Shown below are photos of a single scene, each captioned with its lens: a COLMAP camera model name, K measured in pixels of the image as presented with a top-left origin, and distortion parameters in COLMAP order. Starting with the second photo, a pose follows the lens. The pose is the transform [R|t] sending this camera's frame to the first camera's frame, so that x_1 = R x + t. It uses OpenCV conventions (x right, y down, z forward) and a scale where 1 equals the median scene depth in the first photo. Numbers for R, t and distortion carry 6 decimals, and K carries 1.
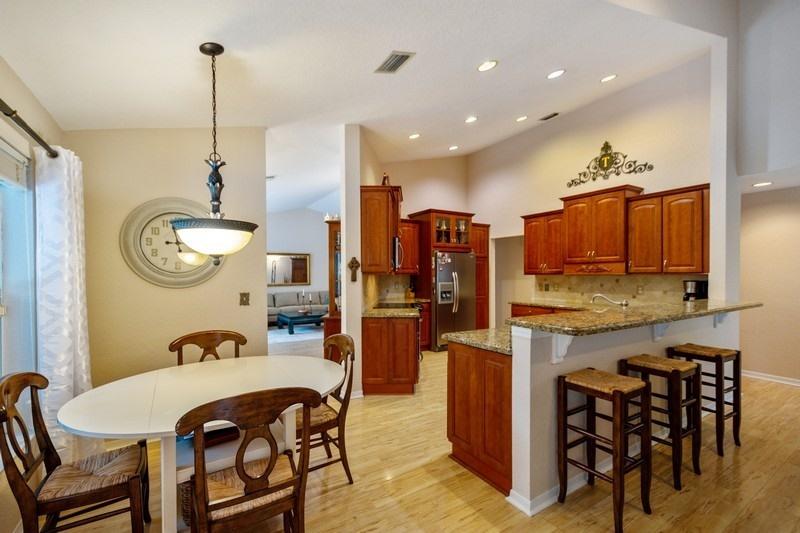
lens RADIAL K [[350.2, 0, 402.1], [0, 350.2, 277.8], [0, 0, 1]] dist [0.028906, -0.012220]
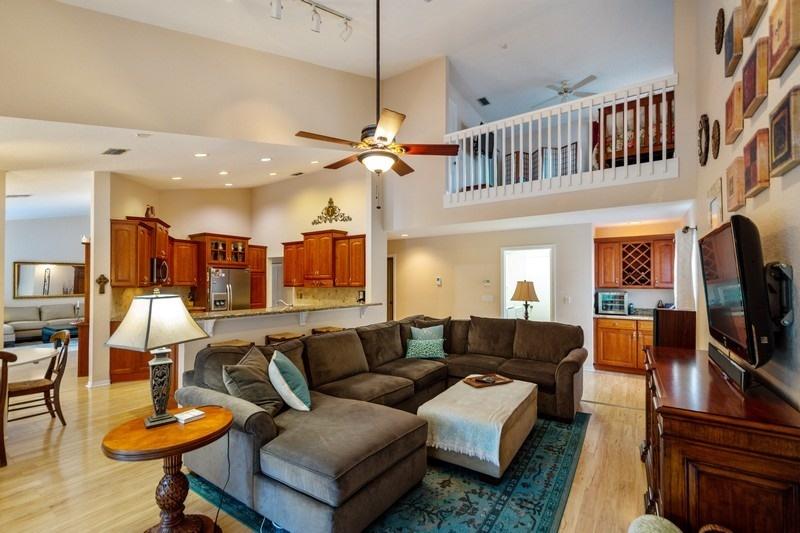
lens RADIAL K [[350.2, 0, 402.1], [0, 350.2, 277.8], [0, 0, 1]] dist [0.028906, -0.012220]
pose [[0.917896, 0.008123, 0.396738, 0.254862], [0.001555, 0.999709, -0.024066, -0.010692], [-0.396818, 0.022707, 0.917616, -0.448651]]
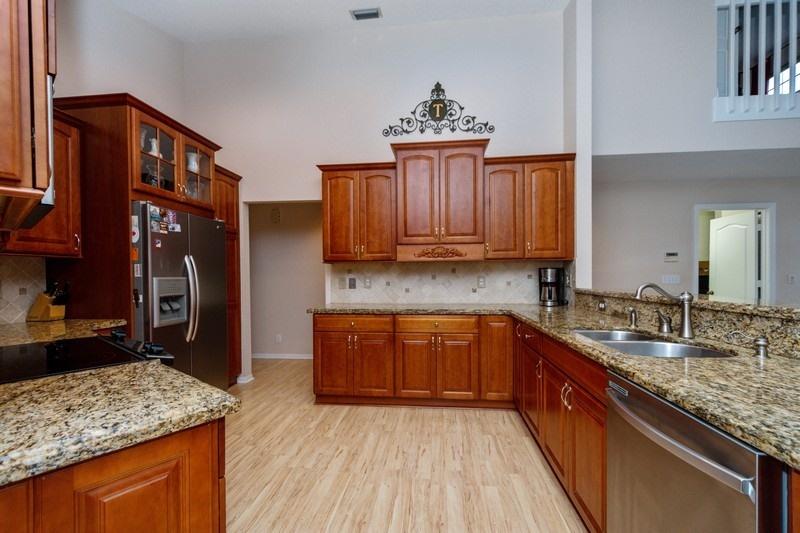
lens RADIAL K [[350.2, 0, 402.1], [0, 350.2, 277.8], [0, 0, 1]] dist [0.028906, -0.012220]
pose [[0.625297, -0.009677, 0.780327, -0.045864], [0.011404, 0.999930, 0.003262, 0.018761], [-0.780303, 0.006860, 0.625364, 0.571414]]
